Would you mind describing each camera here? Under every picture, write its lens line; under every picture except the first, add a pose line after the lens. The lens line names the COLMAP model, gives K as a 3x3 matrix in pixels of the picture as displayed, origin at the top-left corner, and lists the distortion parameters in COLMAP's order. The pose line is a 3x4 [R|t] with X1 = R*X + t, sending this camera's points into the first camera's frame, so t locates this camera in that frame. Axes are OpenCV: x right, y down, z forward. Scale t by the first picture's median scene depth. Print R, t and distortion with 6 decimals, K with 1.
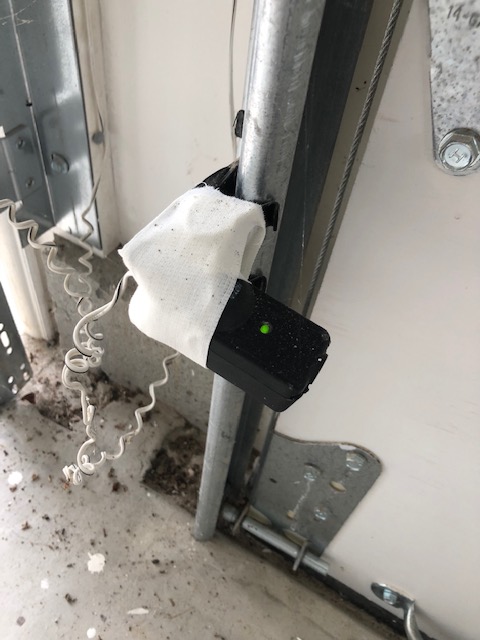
lens RADIAL K [[520.8, 0, 240.0], [0, 520.8, 320.0], [0, 0, 1]] dist [0.004600, 0.010069]
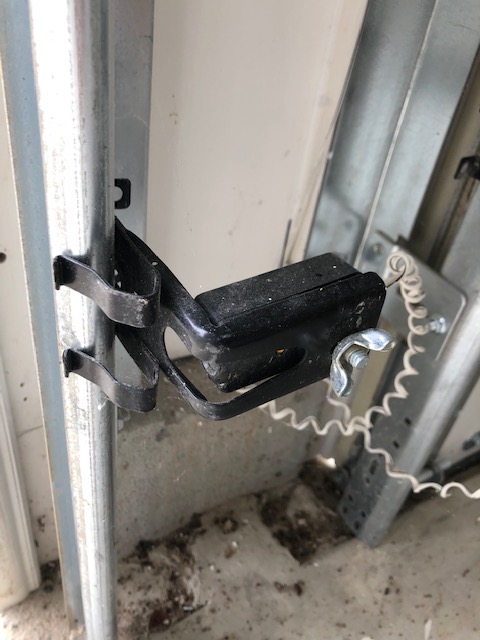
lens RADIAL K [[520.8, 0, 240.0], [0, 520.8, 320.0], [0, 0, 1]] dist [0.004600, 0.010069]
pose [[0.526075, -0.555092, 0.644297, -0.612299], [0.609630, 0.774376, 0.169392, -0.246142], [-0.592956, 0.303670, 0.745780, 0.261642]]
